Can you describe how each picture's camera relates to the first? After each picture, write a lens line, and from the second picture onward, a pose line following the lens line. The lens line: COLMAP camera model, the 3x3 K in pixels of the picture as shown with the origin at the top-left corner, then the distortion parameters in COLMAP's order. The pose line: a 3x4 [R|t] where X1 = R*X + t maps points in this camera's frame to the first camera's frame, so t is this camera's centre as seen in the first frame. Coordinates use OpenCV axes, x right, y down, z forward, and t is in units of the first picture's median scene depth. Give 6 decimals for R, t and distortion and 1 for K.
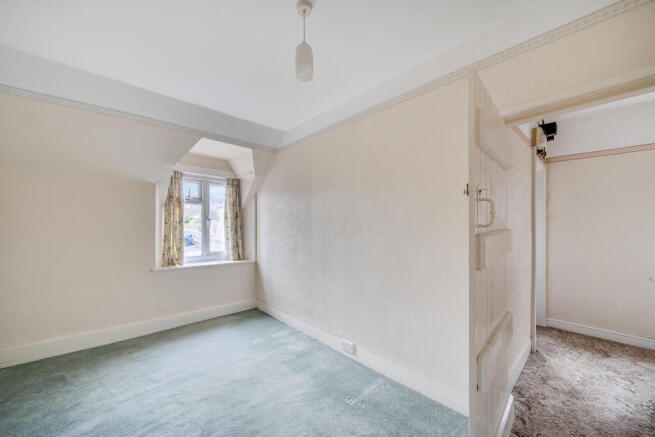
lens RADIAL K [[235.1, 0, 329.5], [0, 235.1, 225.2], [0, 0, 1]] dist [-0.002265, -0.000192]
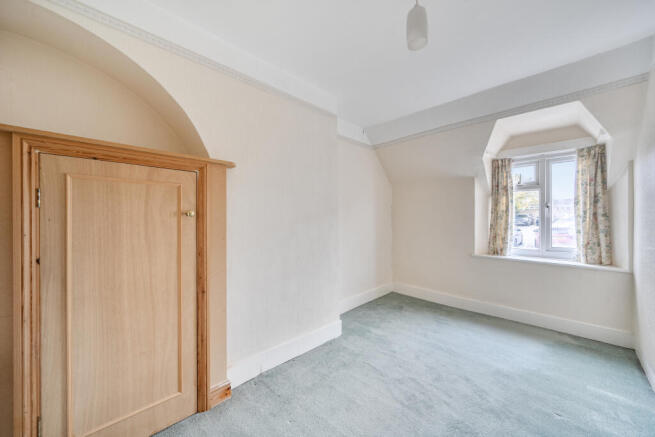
lens RADIAL K [[235.1, 0, 329.6], [0, 235.1, 217.0], [0, 0, 1]] dist [-0.002265, -0.000192]
pose [[0.077639, -0.006010, -0.996963, 0.248021], [0.009014, 0.999945, -0.005326, 0.009074], [0.996941, -0.008573, 0.077689, 0.194380]]
